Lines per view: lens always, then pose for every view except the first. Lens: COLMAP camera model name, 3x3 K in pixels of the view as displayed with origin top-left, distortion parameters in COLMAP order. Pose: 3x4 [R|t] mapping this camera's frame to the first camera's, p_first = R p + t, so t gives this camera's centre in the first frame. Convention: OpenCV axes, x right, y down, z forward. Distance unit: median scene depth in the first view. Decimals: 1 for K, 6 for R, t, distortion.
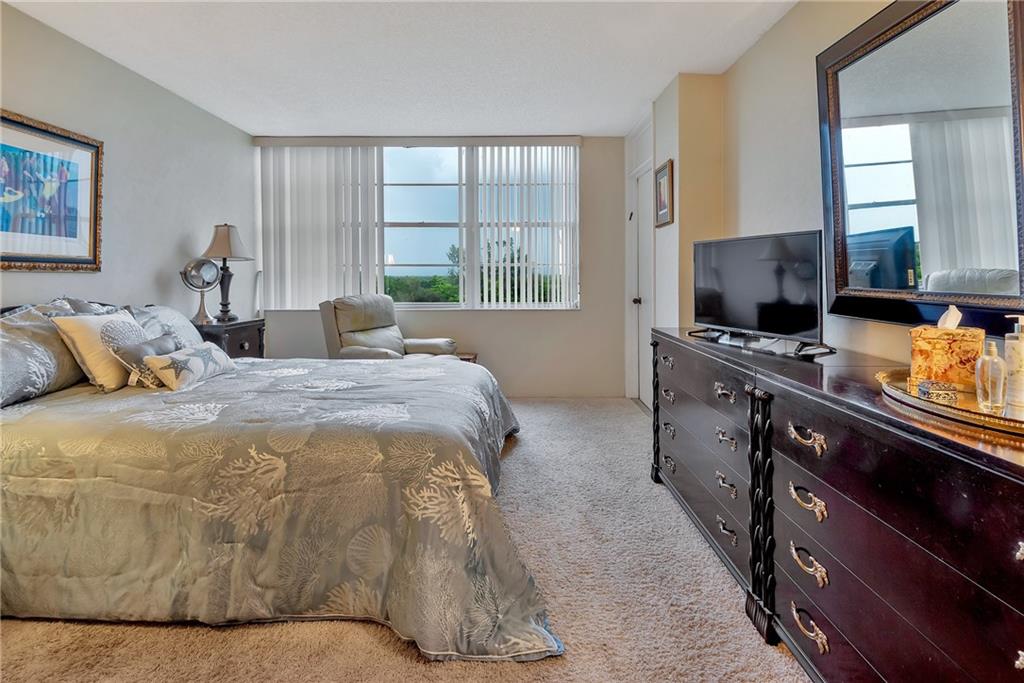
lens RADIAL K [[493.0, 0, 510.7], [0, 493.0, 282.9], [0, 0, 1]] dist [0.012090, -0.009964]
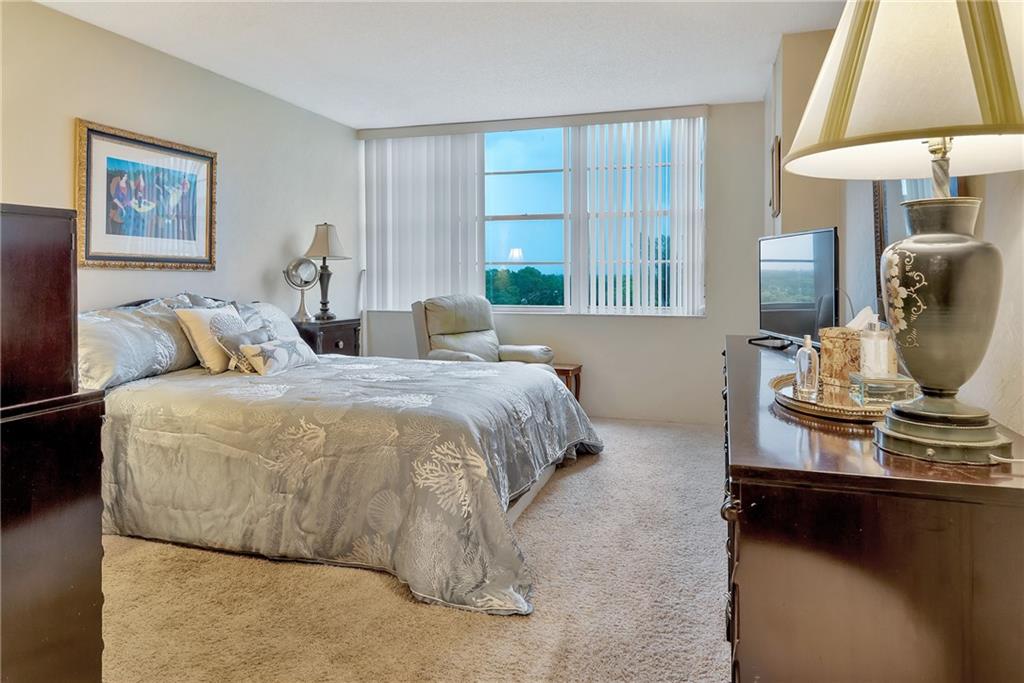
lens RADIAL K [[650.5, 0, 516.7], [0, 650.5, 295.3], [0, 0, 1]] dist [0.025807, -0.002551]
pose [[0.955435, 0.013432, -0.294897, 0.356169], [-0.008780, 0.999815, 0.017094, 0.002678], [0.295072, -0.013743, 0.955376, -0.288167]]
